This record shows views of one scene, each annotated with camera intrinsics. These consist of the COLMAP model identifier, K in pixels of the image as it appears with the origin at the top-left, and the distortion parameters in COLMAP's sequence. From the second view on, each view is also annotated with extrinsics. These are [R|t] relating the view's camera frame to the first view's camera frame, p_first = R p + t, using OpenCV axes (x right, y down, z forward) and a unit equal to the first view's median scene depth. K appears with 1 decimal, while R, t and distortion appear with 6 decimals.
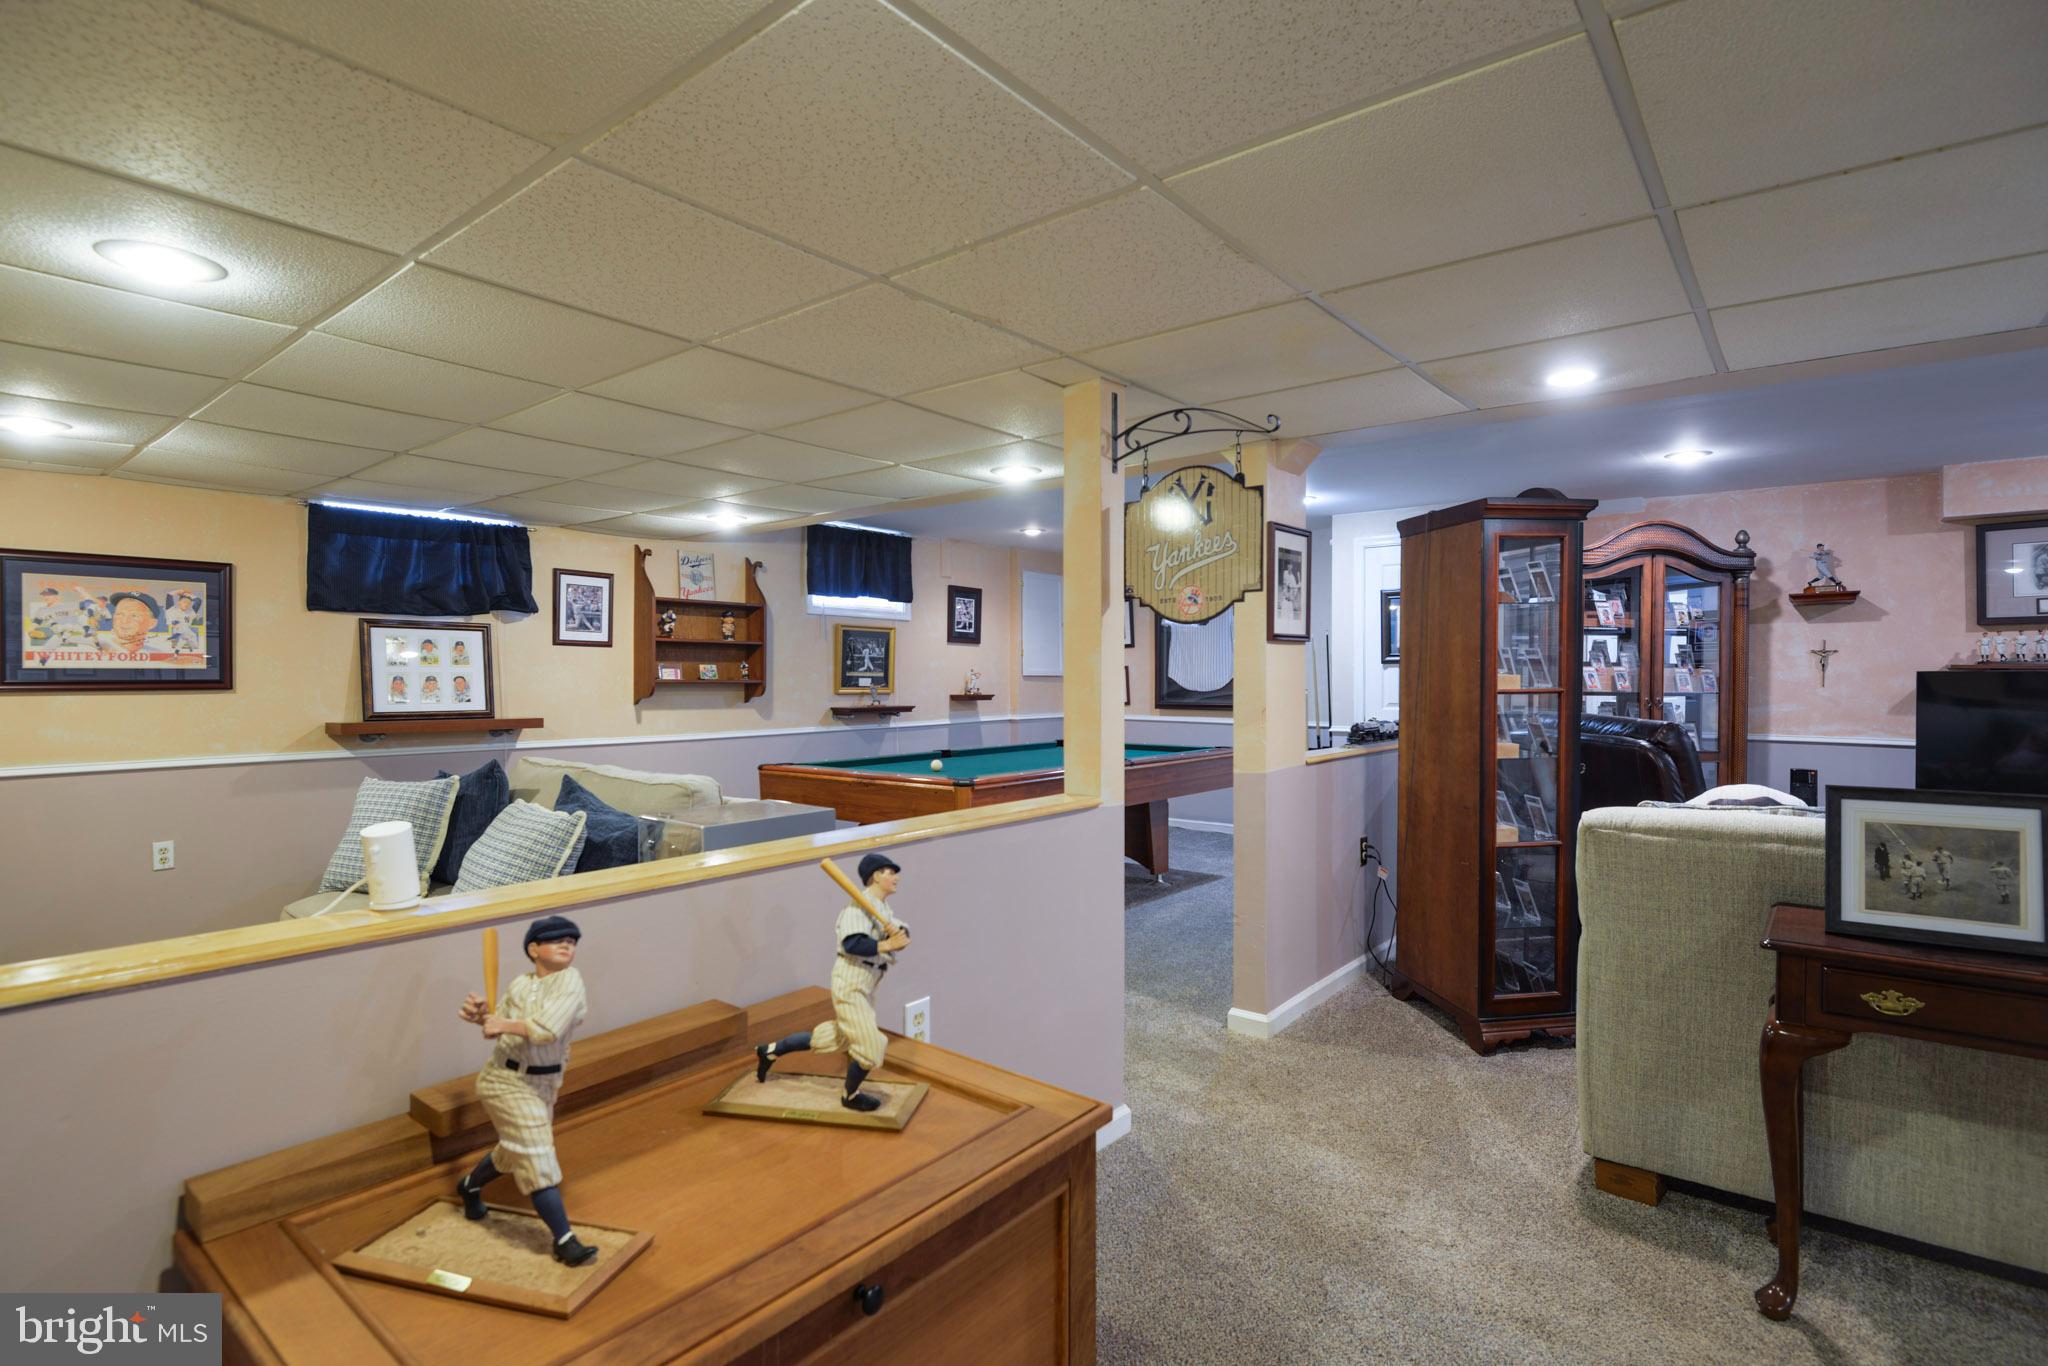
lens RADIAL K [[994.0, 0, 1024.4], [0, 994.0, 688.1], [0, 0, 1]] dist [-0.011375, -0.001250]
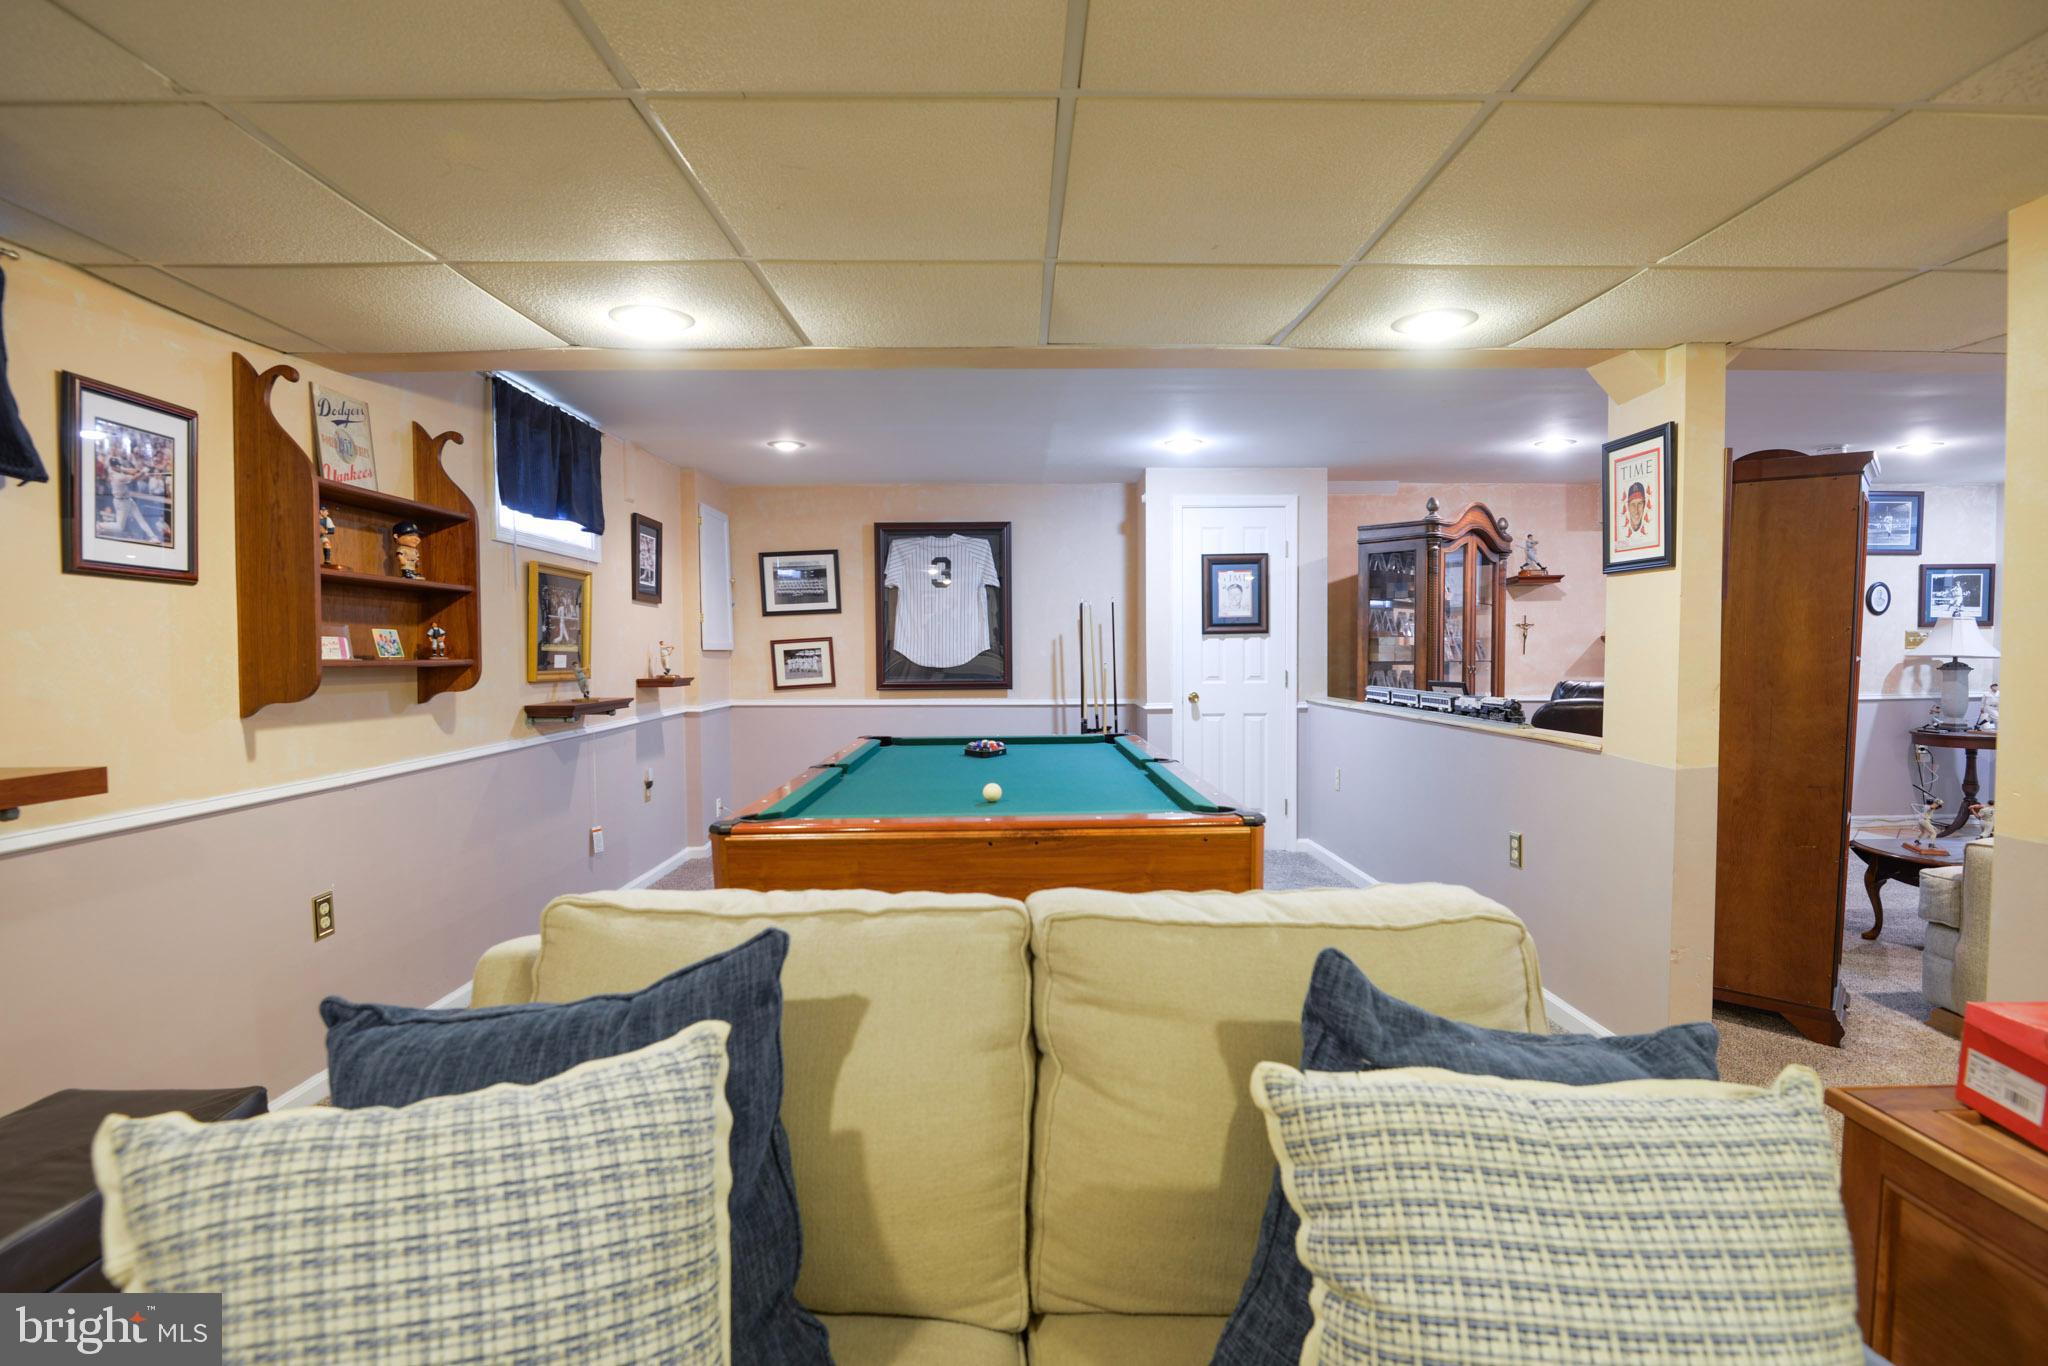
lens RADIAL K [[994.0, 0, 1024.4], [0, 994.0, 688.1], [0, 0, 1]] dist [-0.011375, -0.001250]
pose [[0.774133, -0.029587, 0.632331, -0.376225], [0.013190, 0.999444, 0.030616, -0.005194], [-0.632886, -0.015360, 0.774093, 0.414498]]
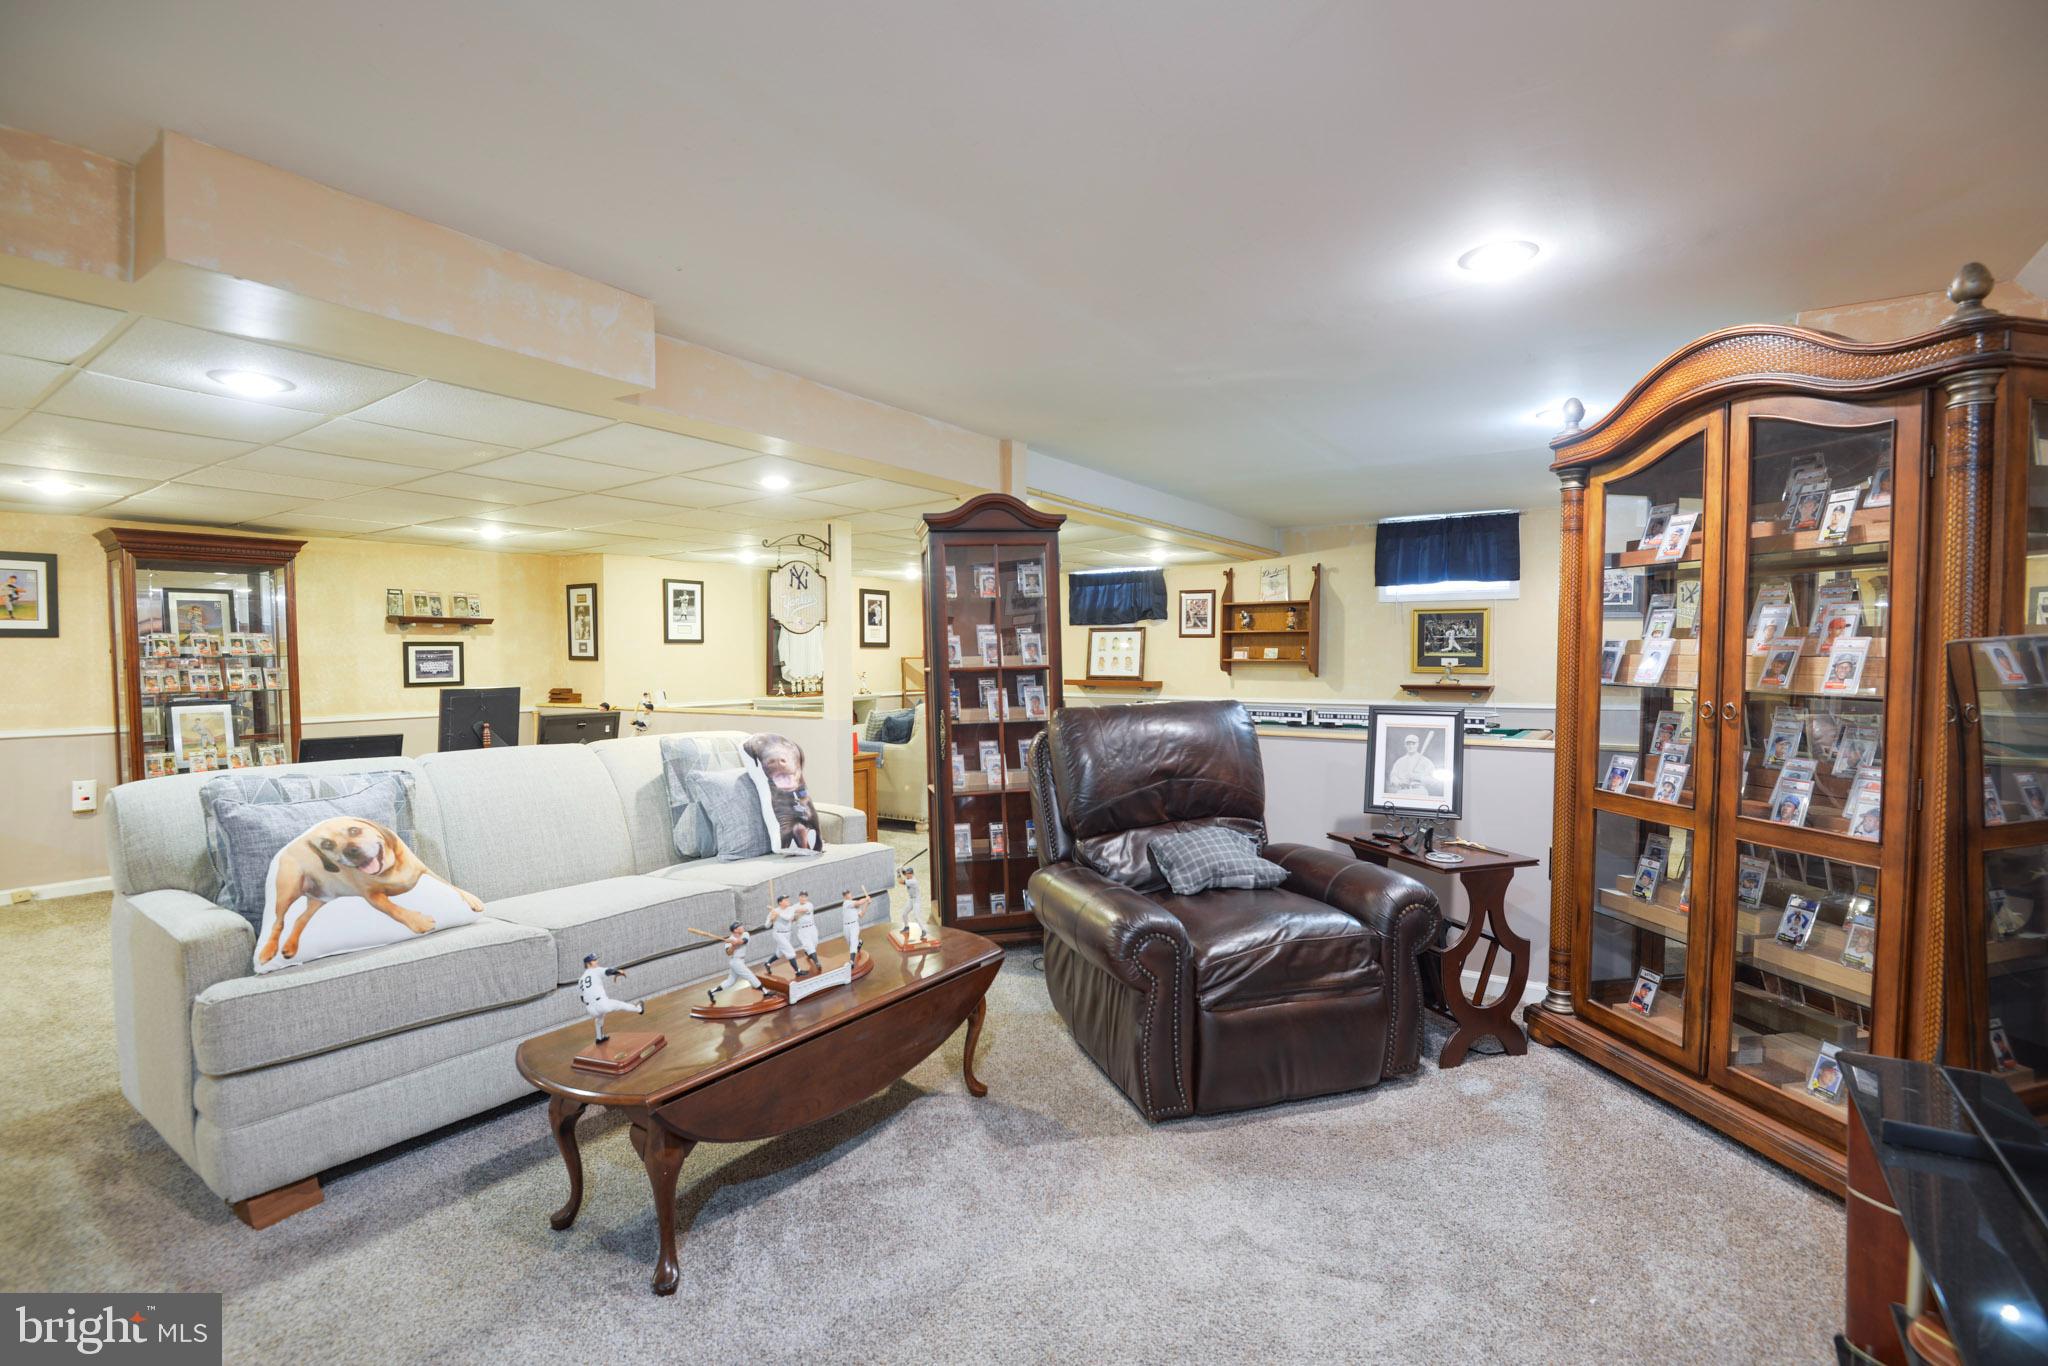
lens RADIAL K [[994.0, 0, 1024.4], [0, 994.0, 688.1], [0, 0, 1]] dist [-0.011375, -0.001250]
pose [[0.048580, 0.033426, -0.998260, 1.001869], [-0.009899, 0.999407, 0.032982, -0.010335], [0.998770, 0.008279, 0.048882, 0.585111]]
